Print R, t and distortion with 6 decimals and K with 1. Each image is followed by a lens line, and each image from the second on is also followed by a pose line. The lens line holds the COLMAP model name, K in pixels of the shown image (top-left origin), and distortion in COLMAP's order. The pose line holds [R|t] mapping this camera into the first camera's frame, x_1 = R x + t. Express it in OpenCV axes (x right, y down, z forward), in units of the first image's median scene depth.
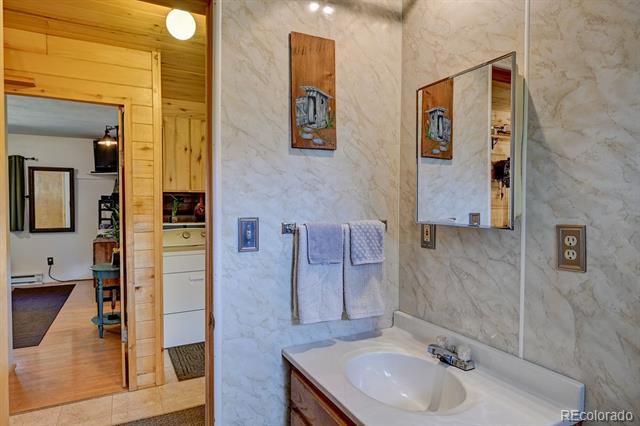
lens RADIAL K [[371.3, 0, 319.4], [0, 371.3, 211.5], [0, 0, 1]] dist [-0.003959, -0.000300]
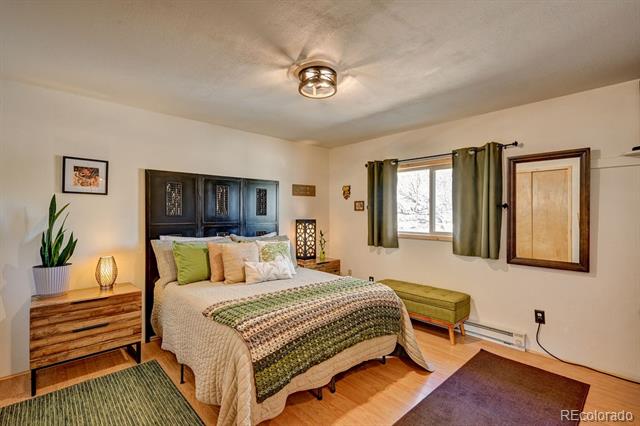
lens RADIAL K [[297.5, 0, 319.1], [0, 297.5, 213.7], [0, 0, 1]] dist [0.003222, 0.000568]
pose [[0.265097, 0.002724, -0.964218, -0.391567], [-0.026000, 0.999653, -0.004324, -0.016258], [0.963871, 0.026216, 0.265076, 0.572440]]
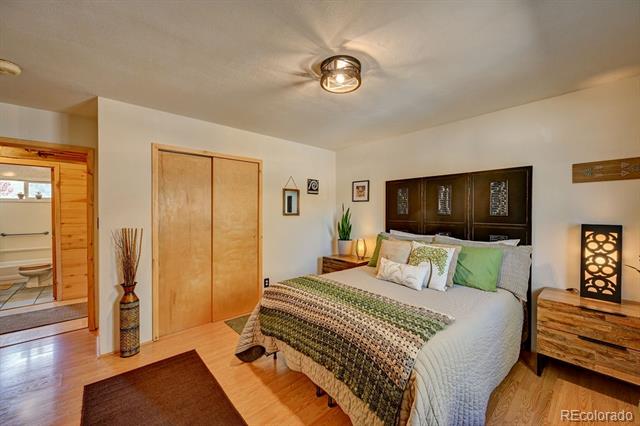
lens RADIAL K [[252.5, 0, 320.5], [0, 252.5, 213.0], [0, 0, 1]] dist [-0.002557, 0.000725]
pose [[-0.969368, -0.000406, -0.245612, -0.409635], [-0.007209, 0.999615, 0.026799, -0.016910], [0.245507, 0.027748, -0.968998, 0.598702]]
